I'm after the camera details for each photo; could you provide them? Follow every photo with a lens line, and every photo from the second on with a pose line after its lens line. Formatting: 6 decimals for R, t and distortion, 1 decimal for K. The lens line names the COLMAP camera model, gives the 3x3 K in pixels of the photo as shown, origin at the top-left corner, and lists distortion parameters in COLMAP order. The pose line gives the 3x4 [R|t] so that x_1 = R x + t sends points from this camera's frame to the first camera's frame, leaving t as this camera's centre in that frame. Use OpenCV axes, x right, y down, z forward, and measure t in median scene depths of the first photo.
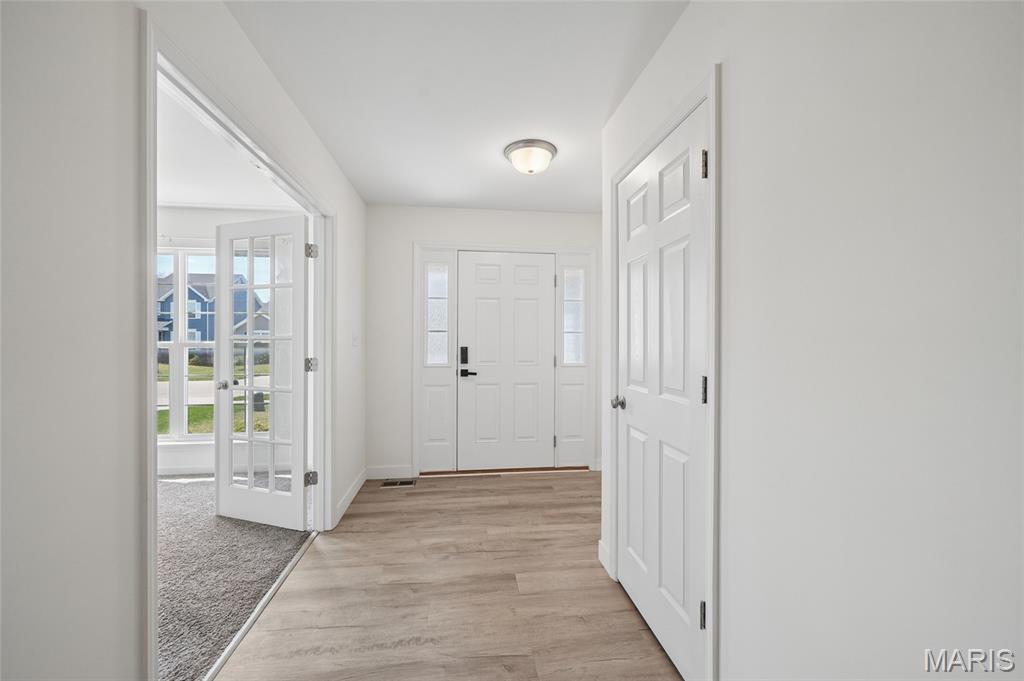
lens RADIAL K [[420.8, 0, 512.0], [0, 420.8, 340.5], [0, 0, 1]] dist [-0.000843, -0.000114]
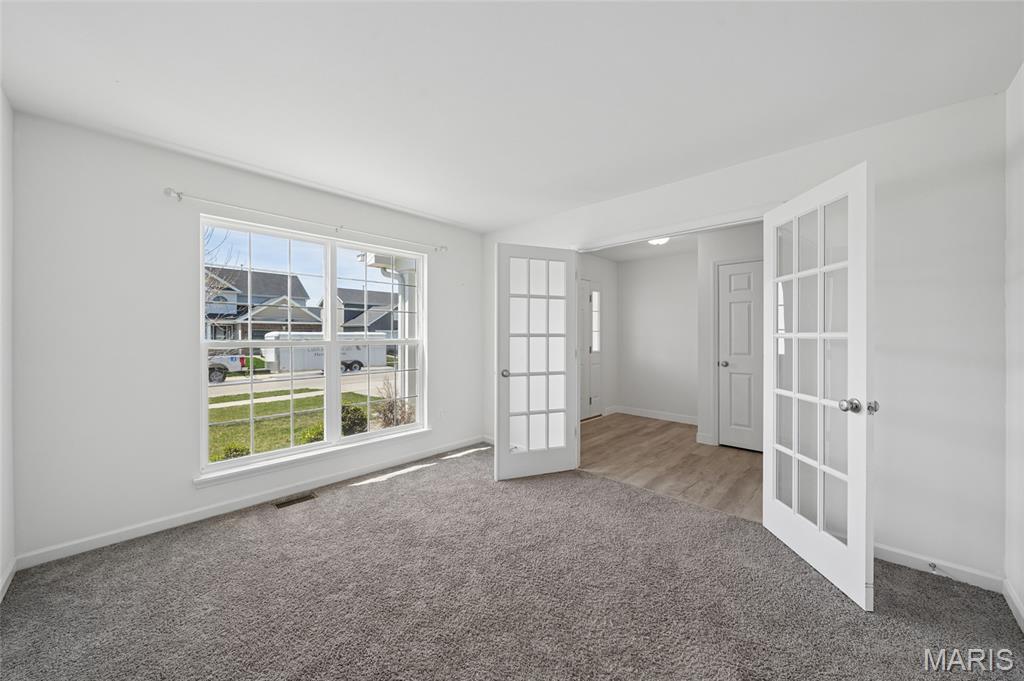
lens RADIAL K [[400.7, 0, 512.0], [0, 400.7, 340.5], [0, 0, 1]] dist [0.001098, 0.000036]
pose [[0.749515, -0.011996, 0.661879, -1.612012], [0.001993, 0.999872, 0.015865, -0.009373], [-0.661985, -0.010572, 0.749443, 0.124547]]
